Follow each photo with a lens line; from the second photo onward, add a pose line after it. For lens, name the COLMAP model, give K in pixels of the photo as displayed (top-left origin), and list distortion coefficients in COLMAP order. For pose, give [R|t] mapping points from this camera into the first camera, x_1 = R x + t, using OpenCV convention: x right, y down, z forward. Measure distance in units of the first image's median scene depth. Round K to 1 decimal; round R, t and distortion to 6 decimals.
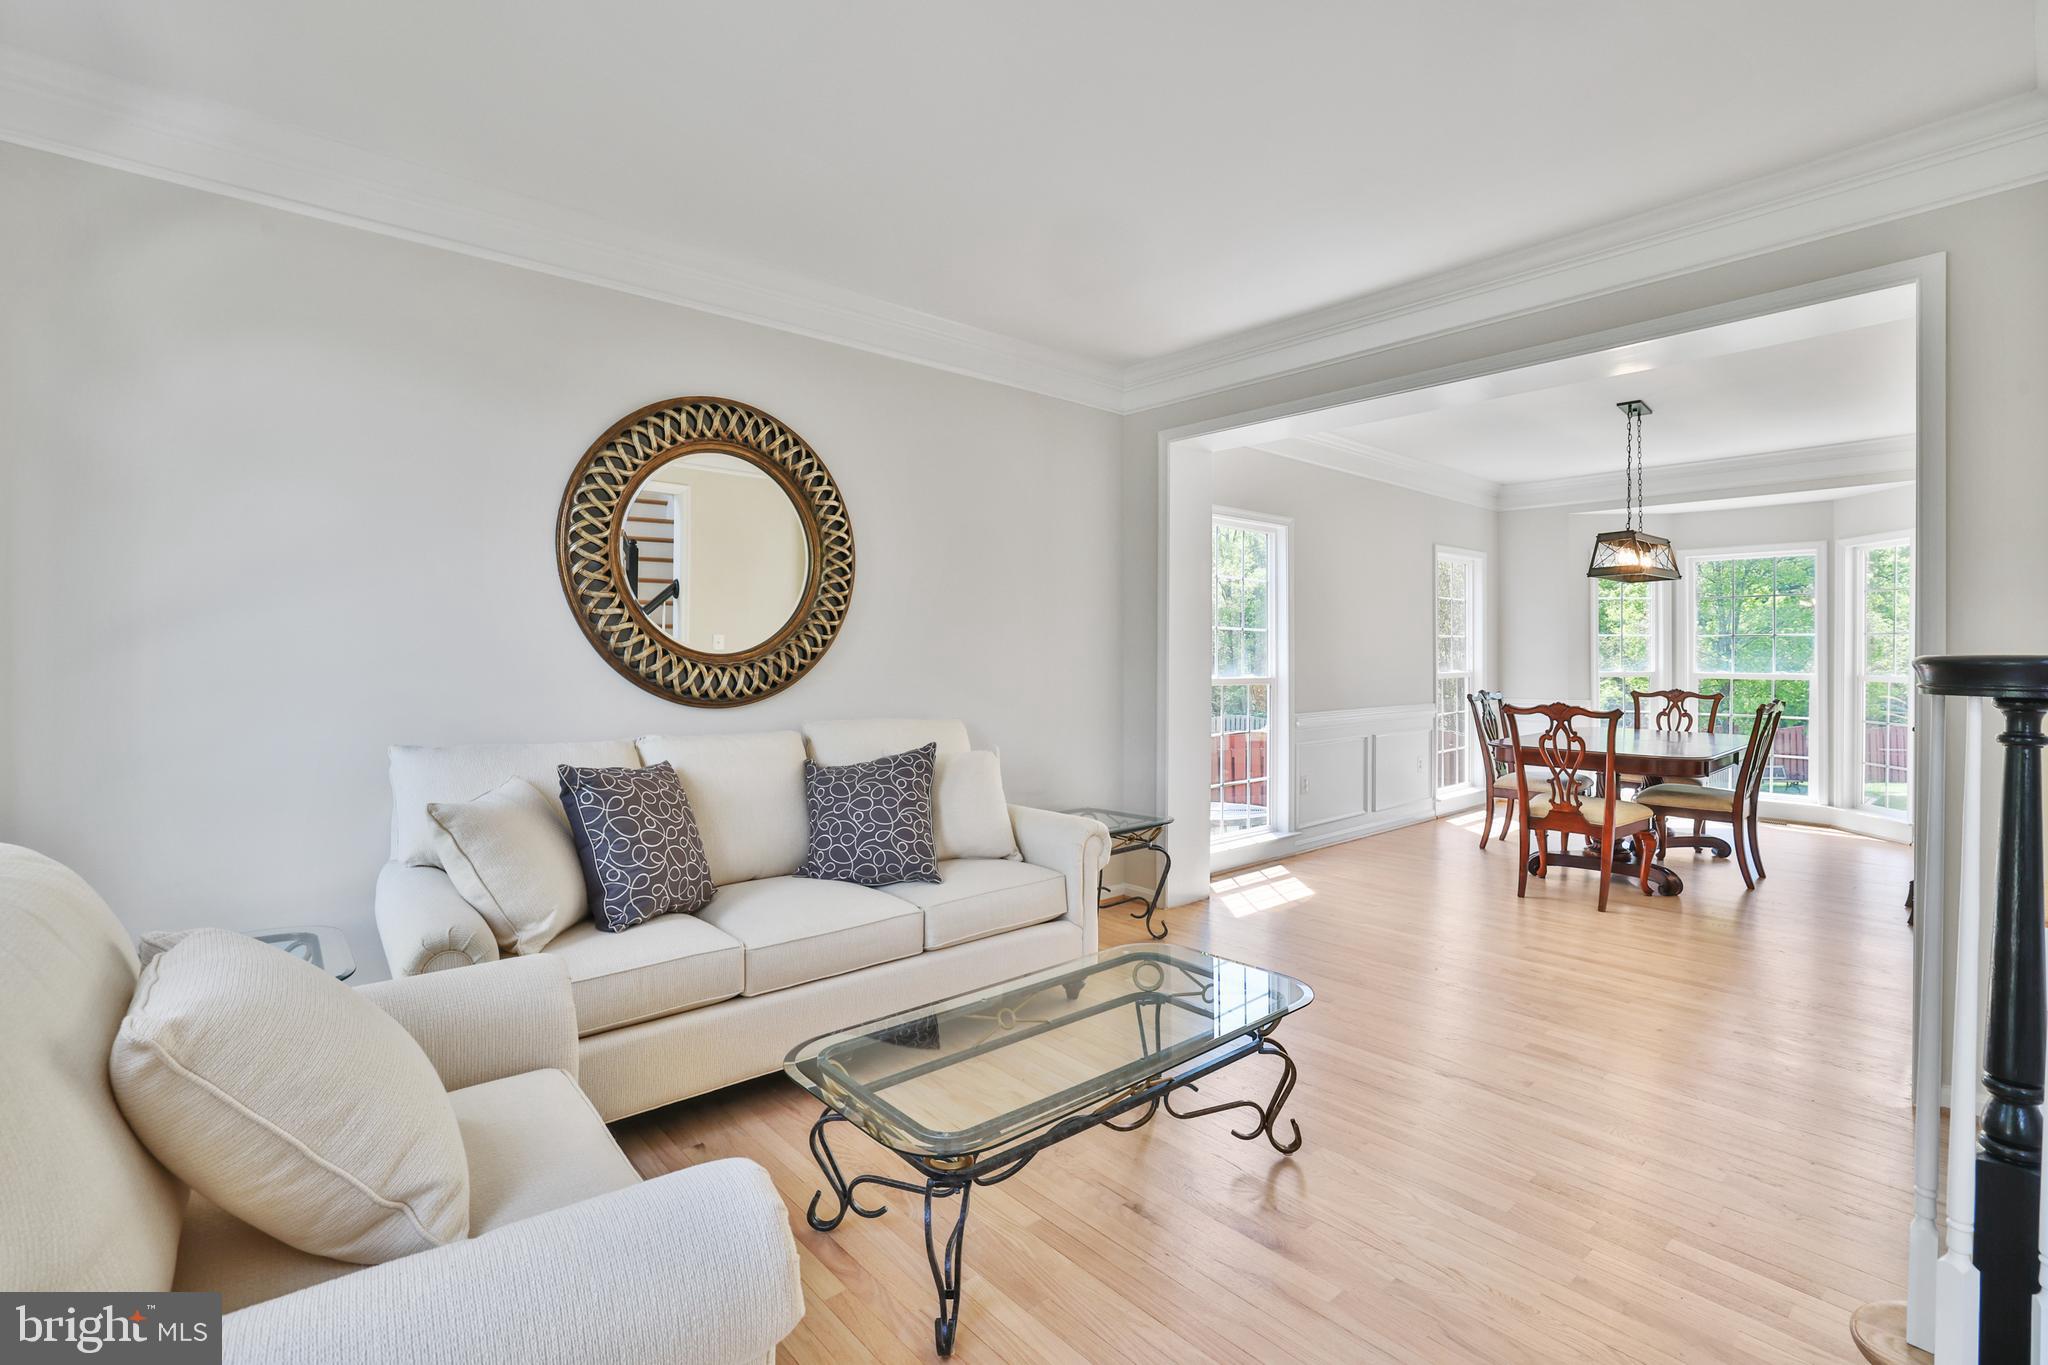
lens RADIAL K [[940.8, 0, 1021.7], [0, 940.8, 639.2], [0, 0, 1]] dist [-0.037909, -0.000070]
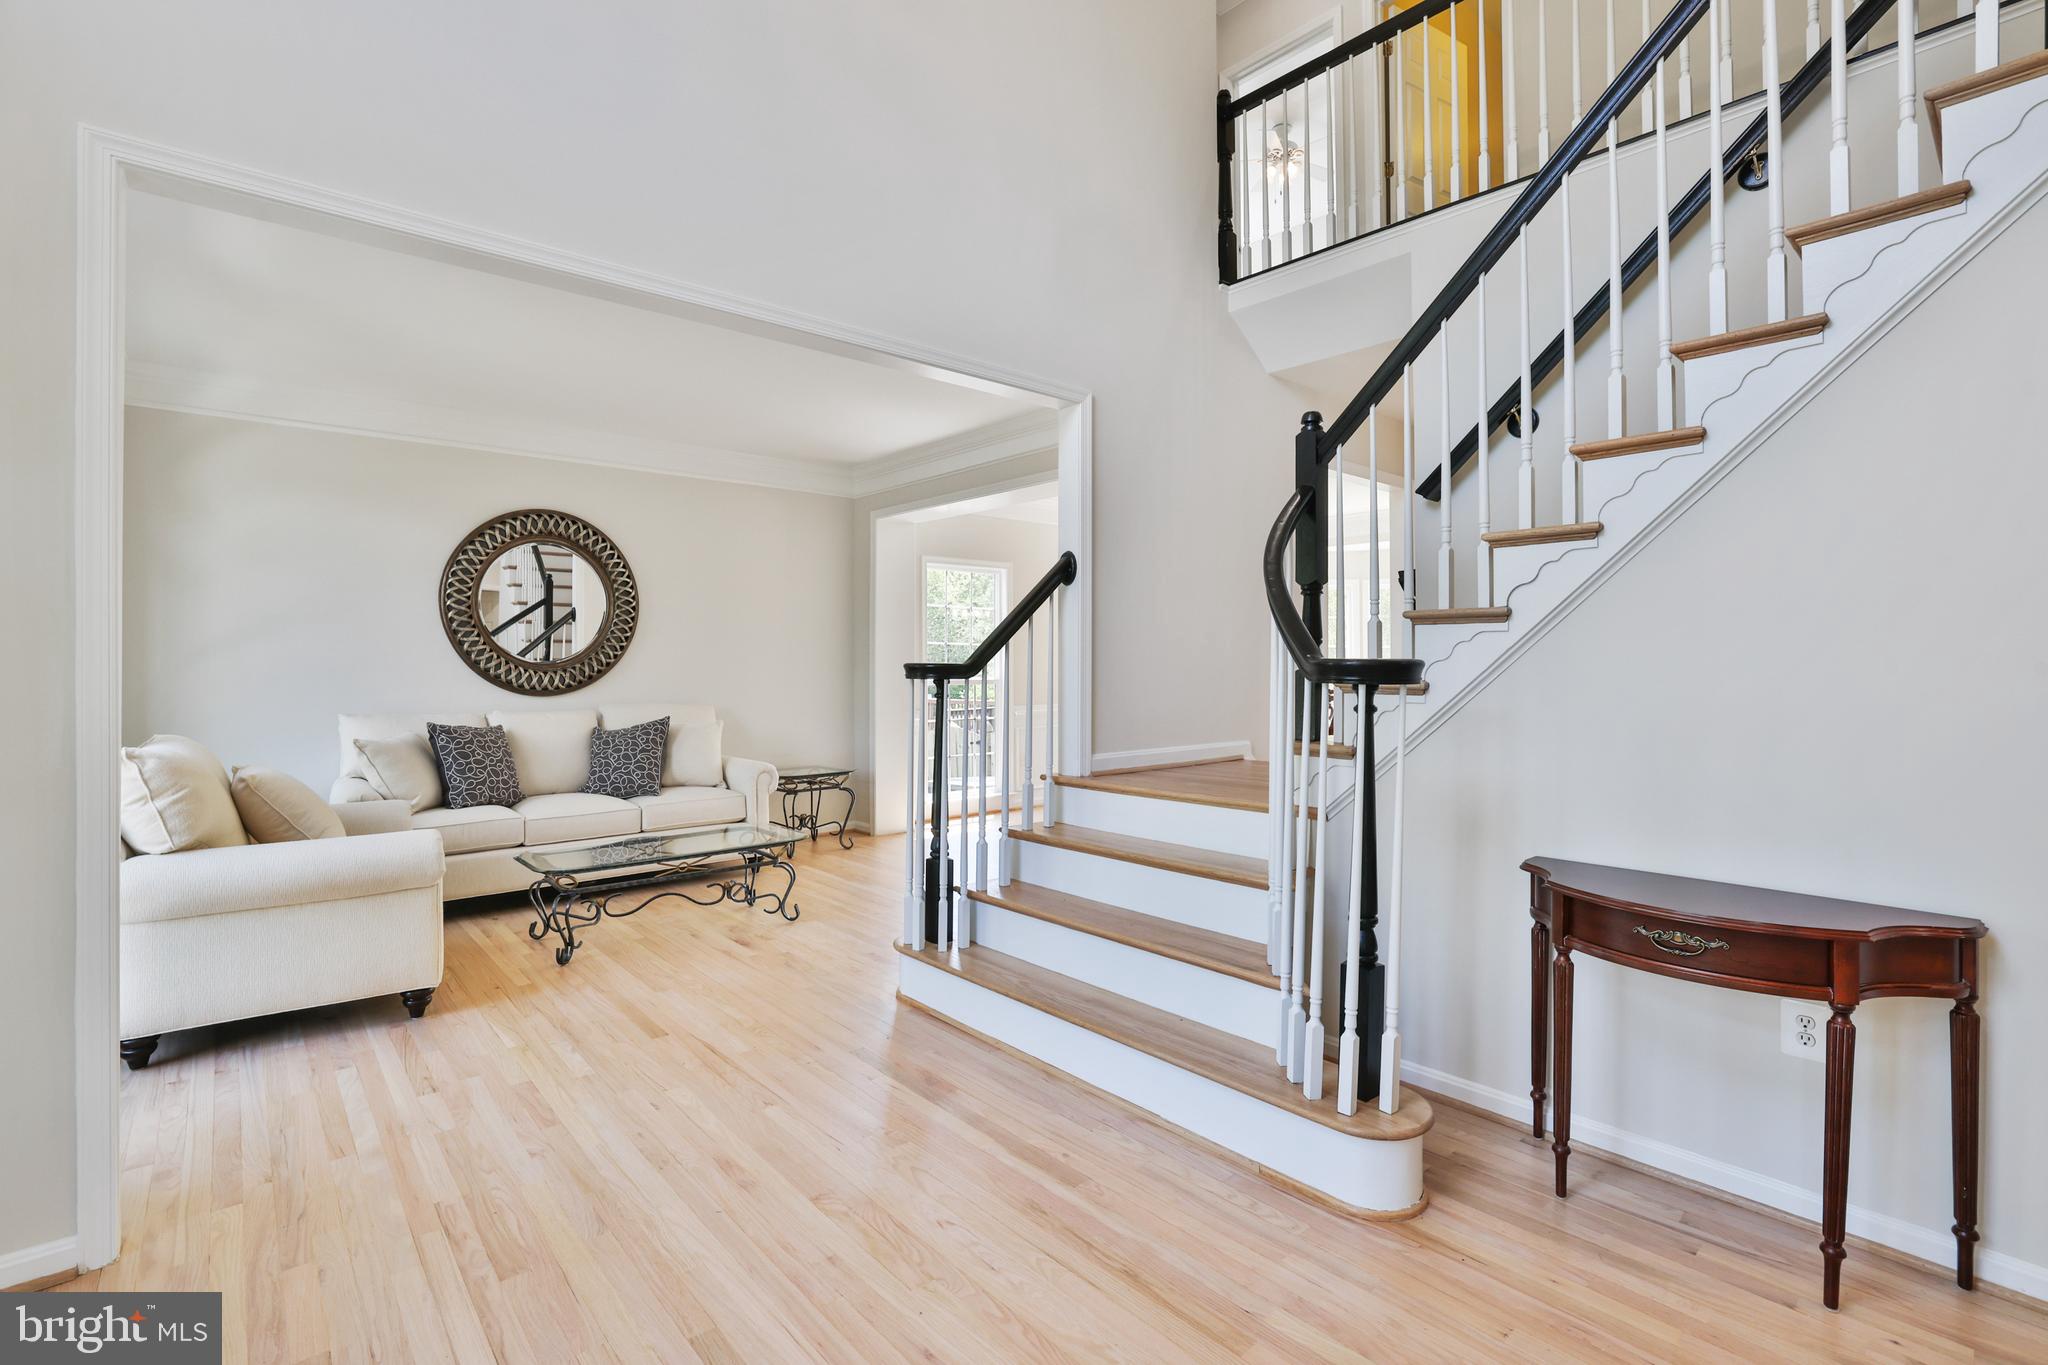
lens RADIAL K [[945.2, 0, 1016.7], [0, 945.2, 646.9], [0, 0, 1]] dist [-0.039976, 0.015597]
pose [[0.999952, -0.003568, -0.009179, 0.566242], [0.003549, 0.999991, -0.002166, -0.007685], [0.009187, 0.002134, 0.999956, -0.696069]]
